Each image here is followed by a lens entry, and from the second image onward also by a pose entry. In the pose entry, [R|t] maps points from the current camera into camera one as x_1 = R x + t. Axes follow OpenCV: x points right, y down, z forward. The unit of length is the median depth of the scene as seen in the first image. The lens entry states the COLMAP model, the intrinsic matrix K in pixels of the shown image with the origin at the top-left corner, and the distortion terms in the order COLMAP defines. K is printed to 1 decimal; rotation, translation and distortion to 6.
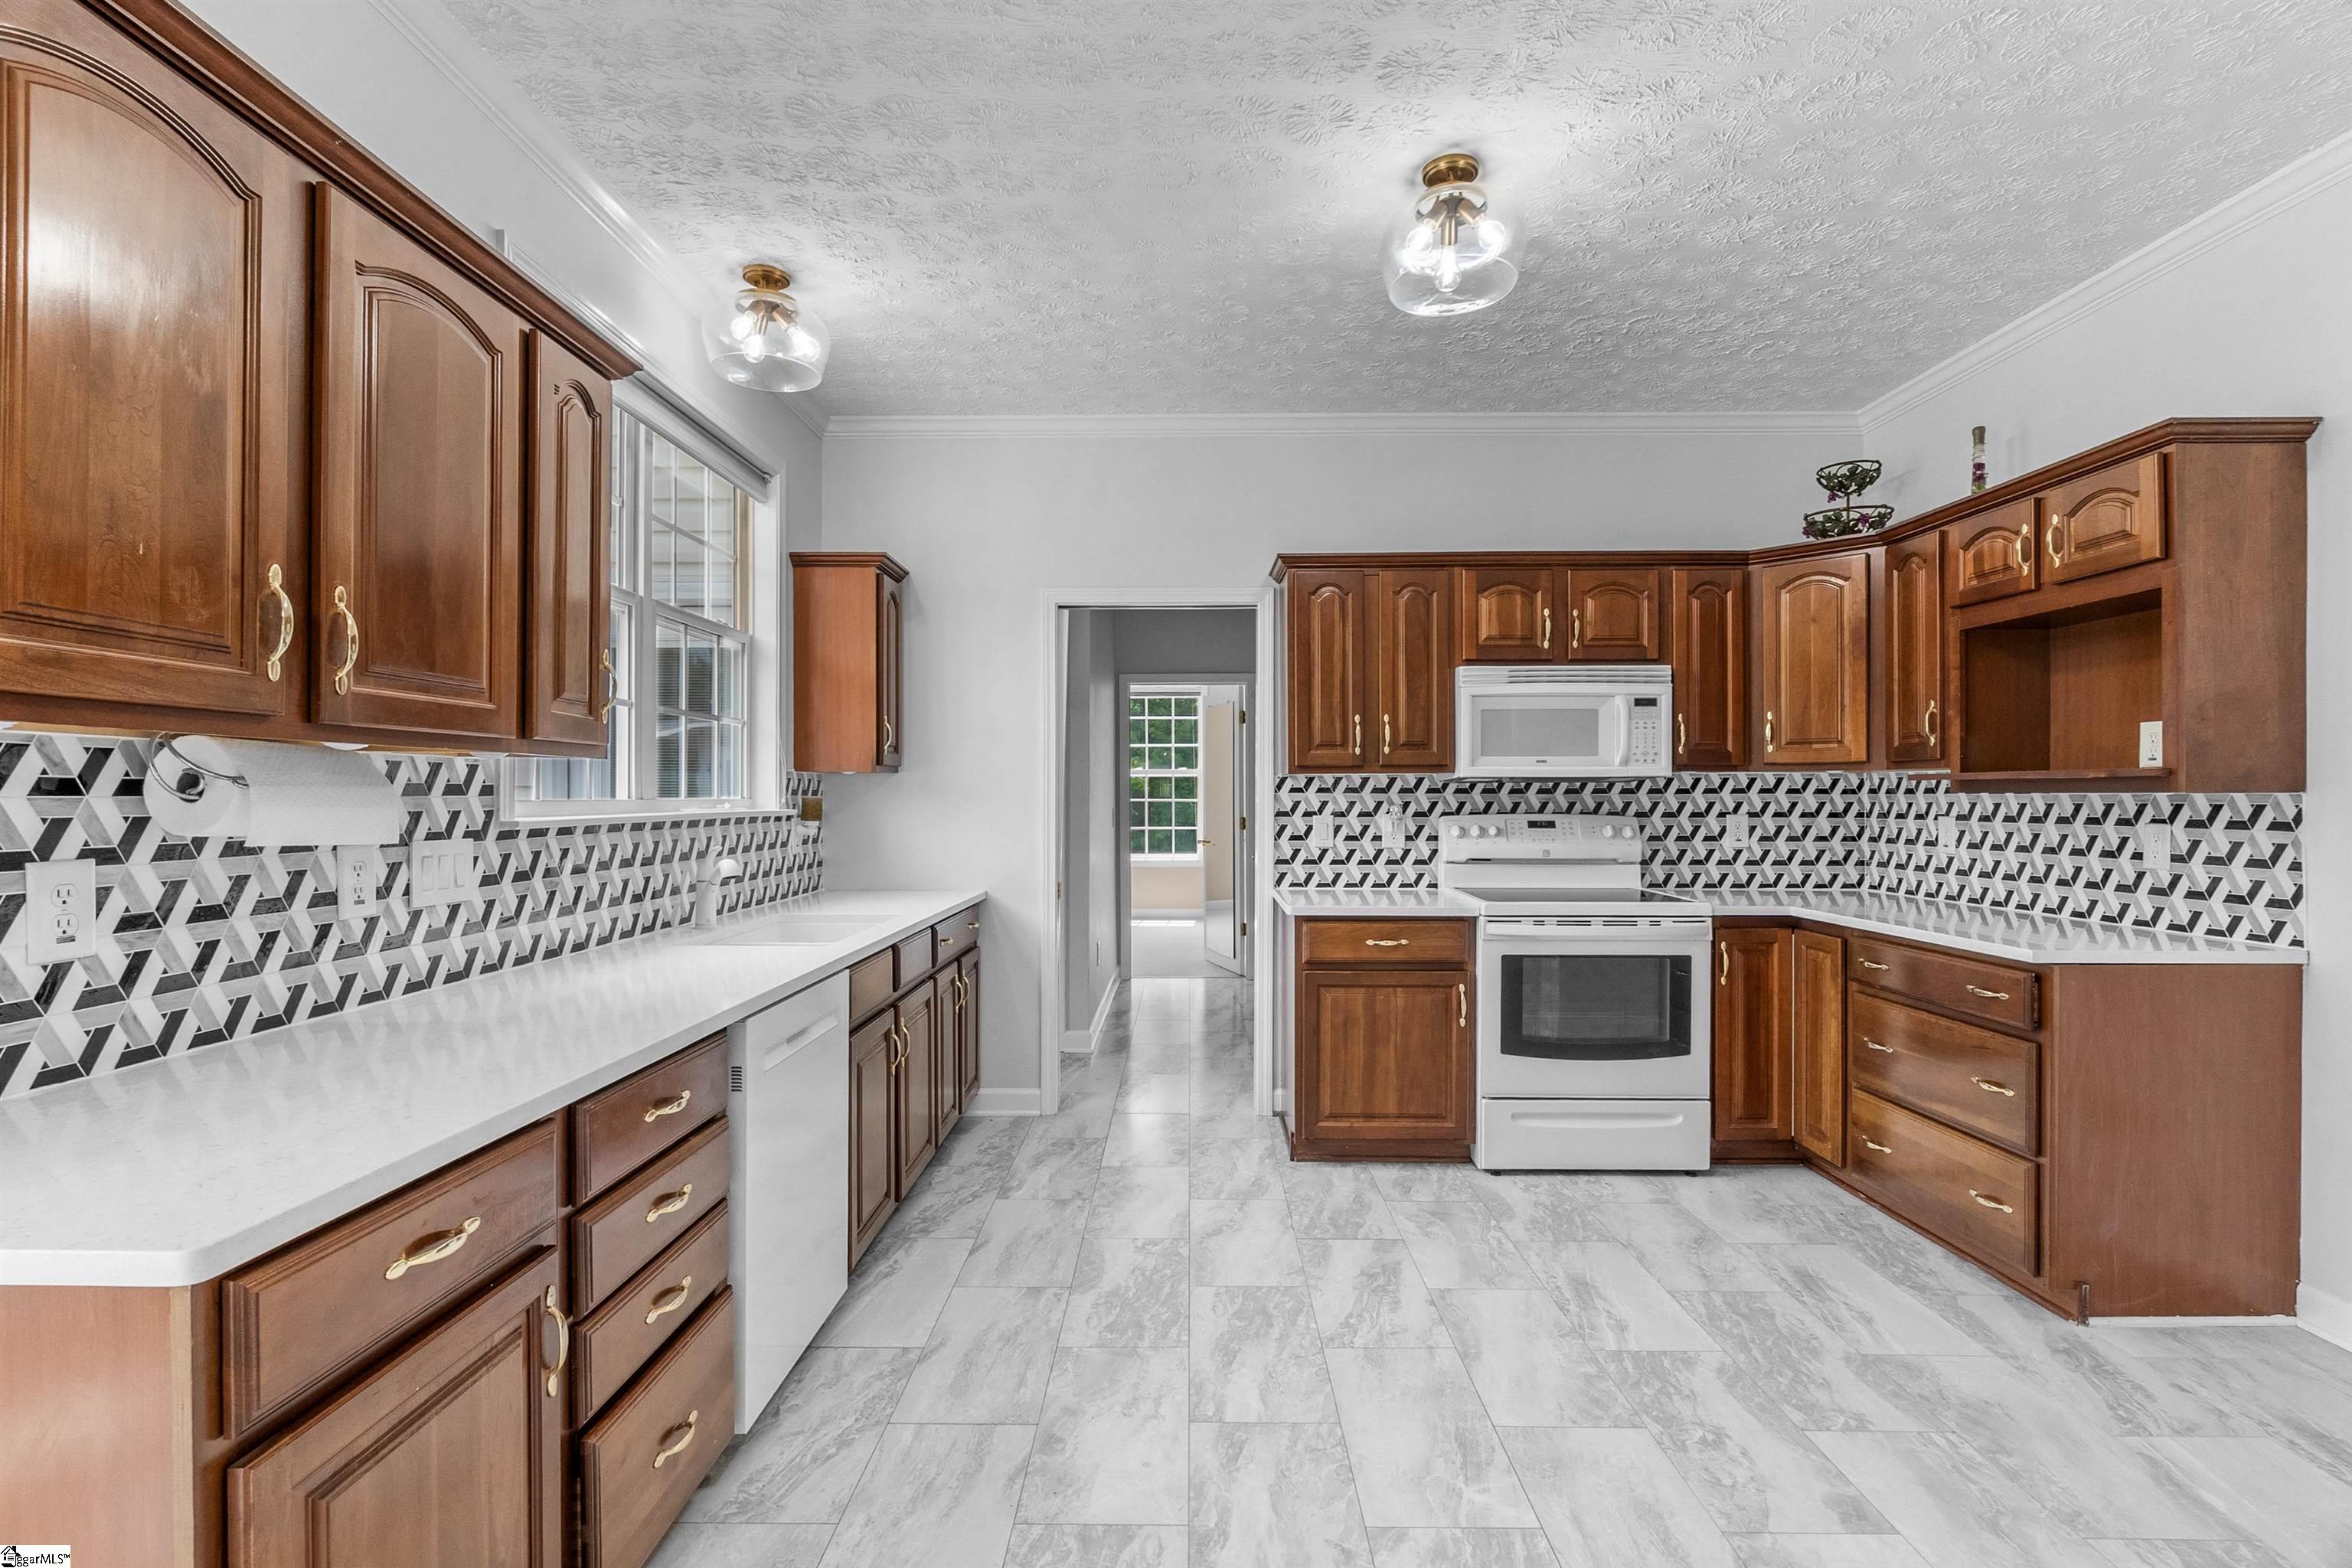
lens RADIAL K [[1094.2, 0, 1176.0], [0, 1094.2, 784.0], [0, 0, 1]] dist [-0.003796, 0.000009]
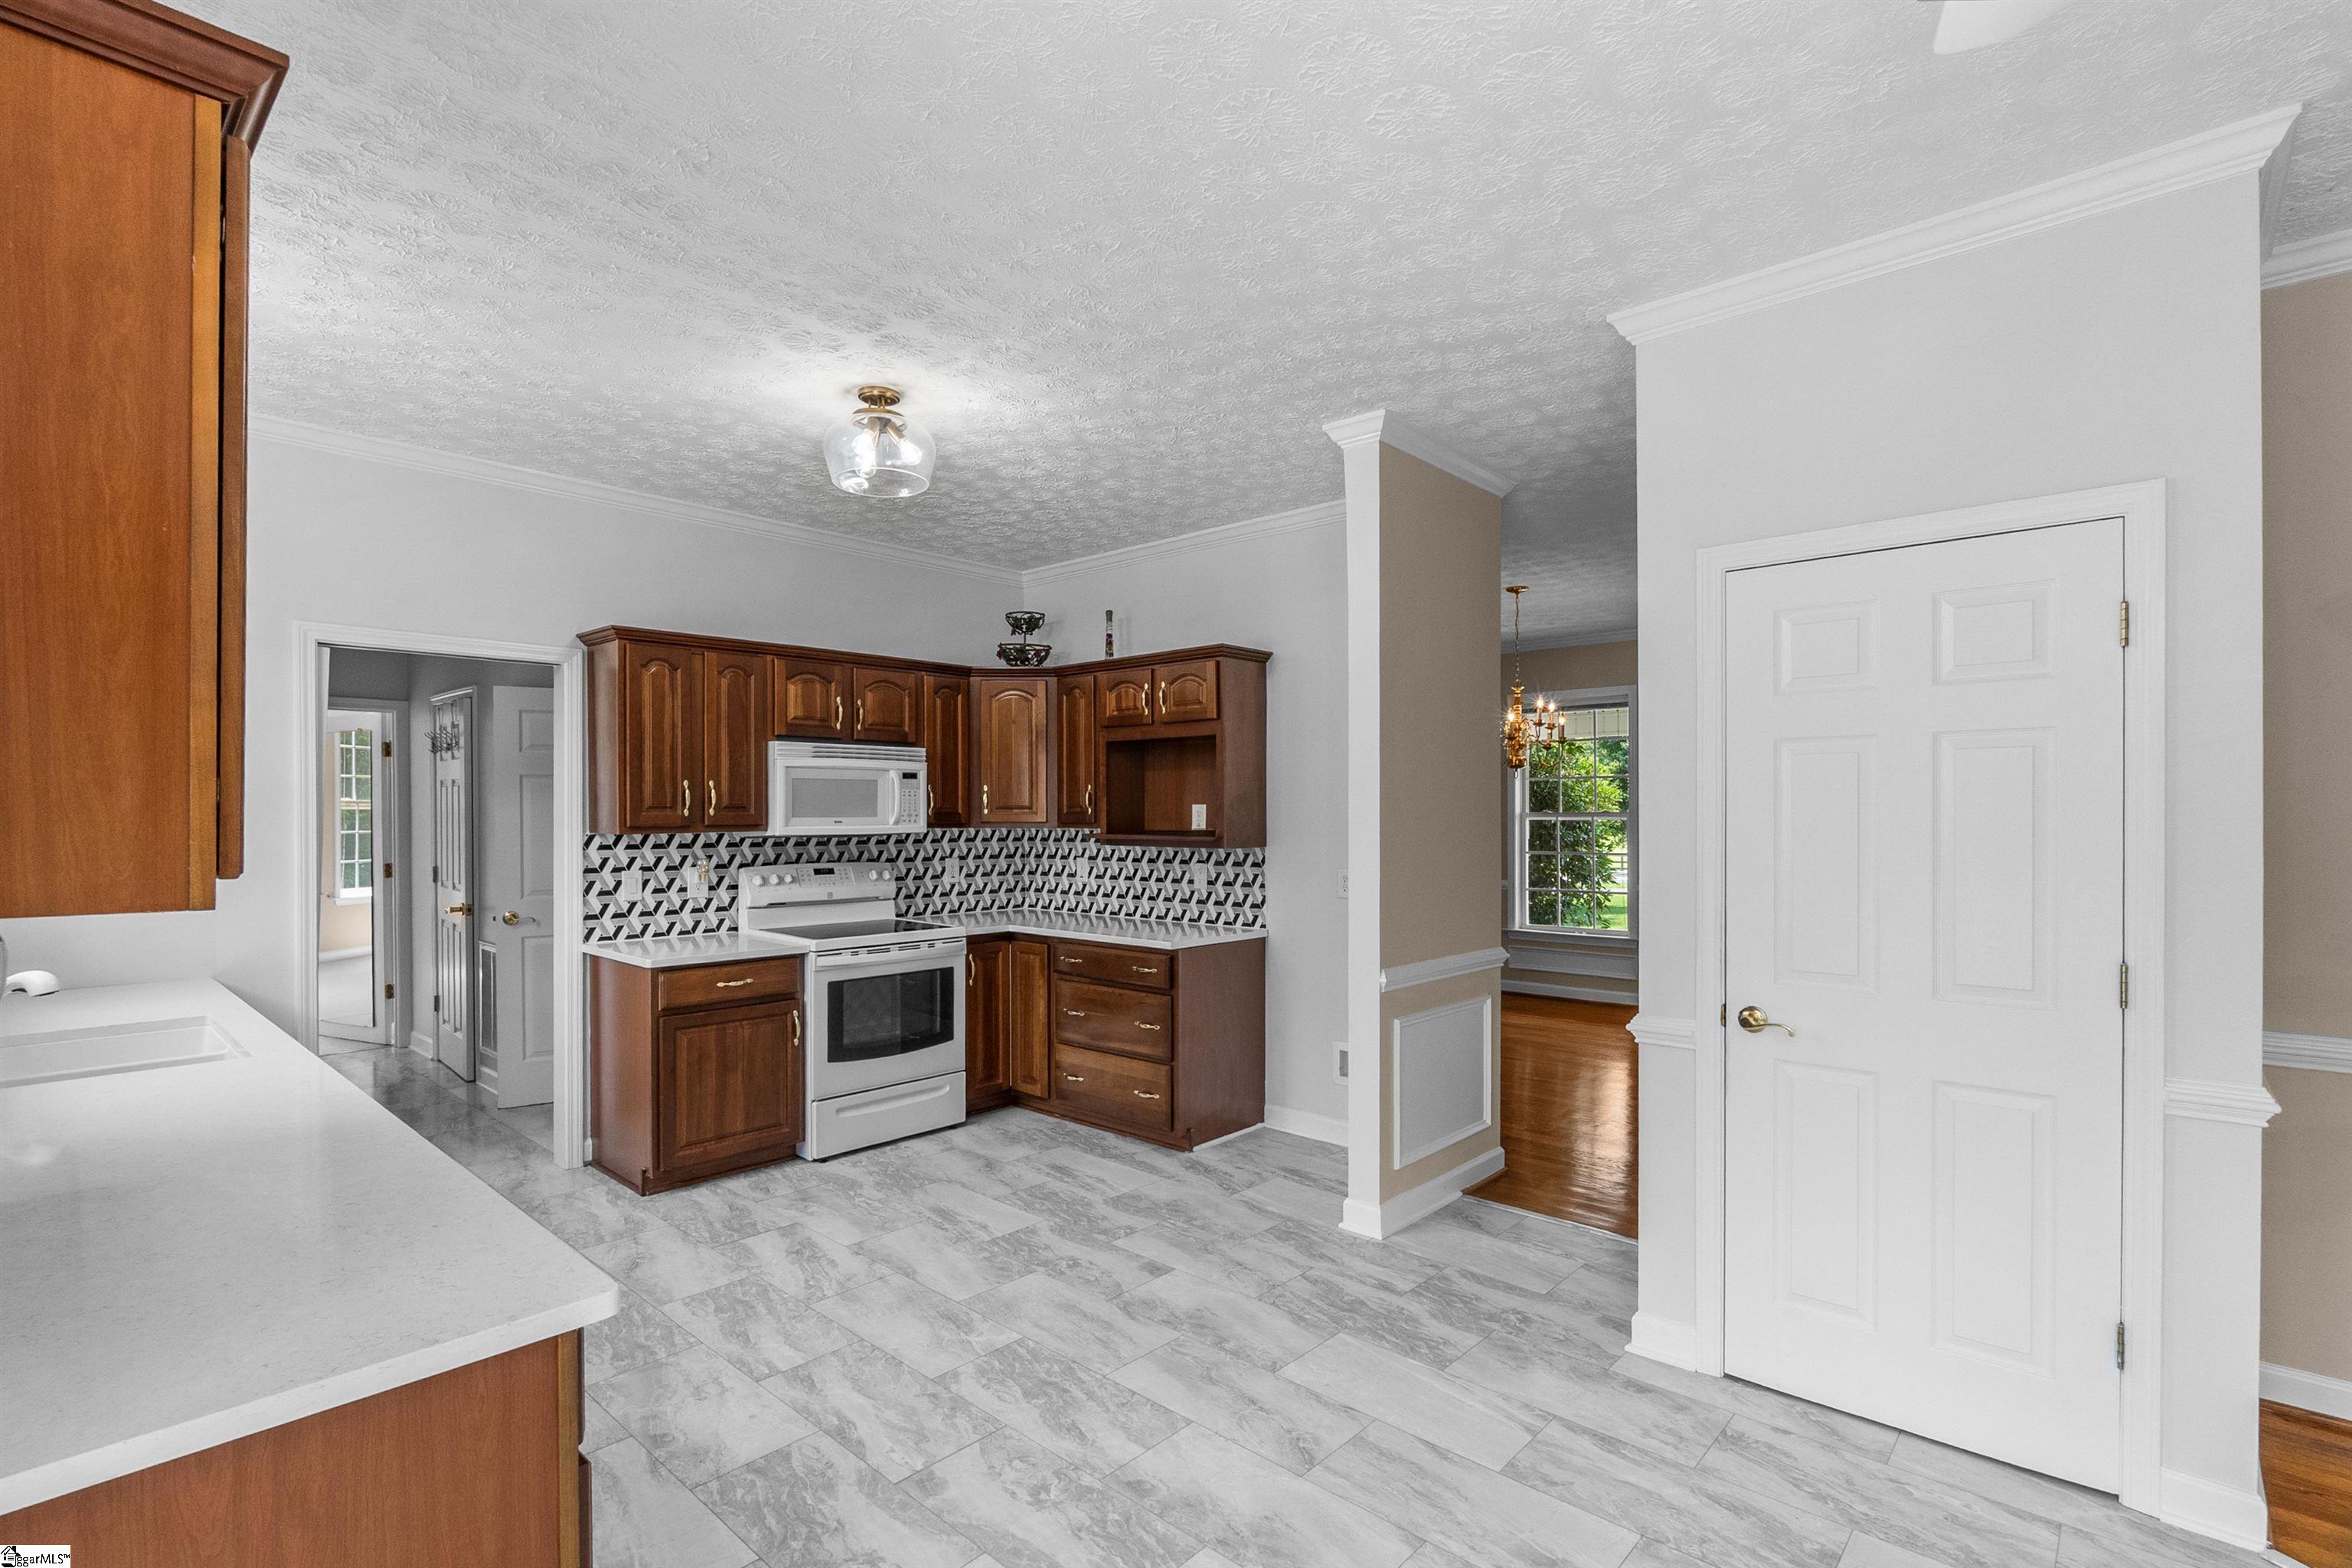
lens RADIAL K [[1094.2, 0, 1176.0], [0, 1094.2, 784.0], [0, 0, 1]] dist [-0.003796, 0.000009]
pose [[0.662585, 0.020096, 0.748717, -0.369621], [-0.008714, 0.999779, -0.019124, -0.047018], [-0.748936, 0.006147, 0.662614, -0.113006]]
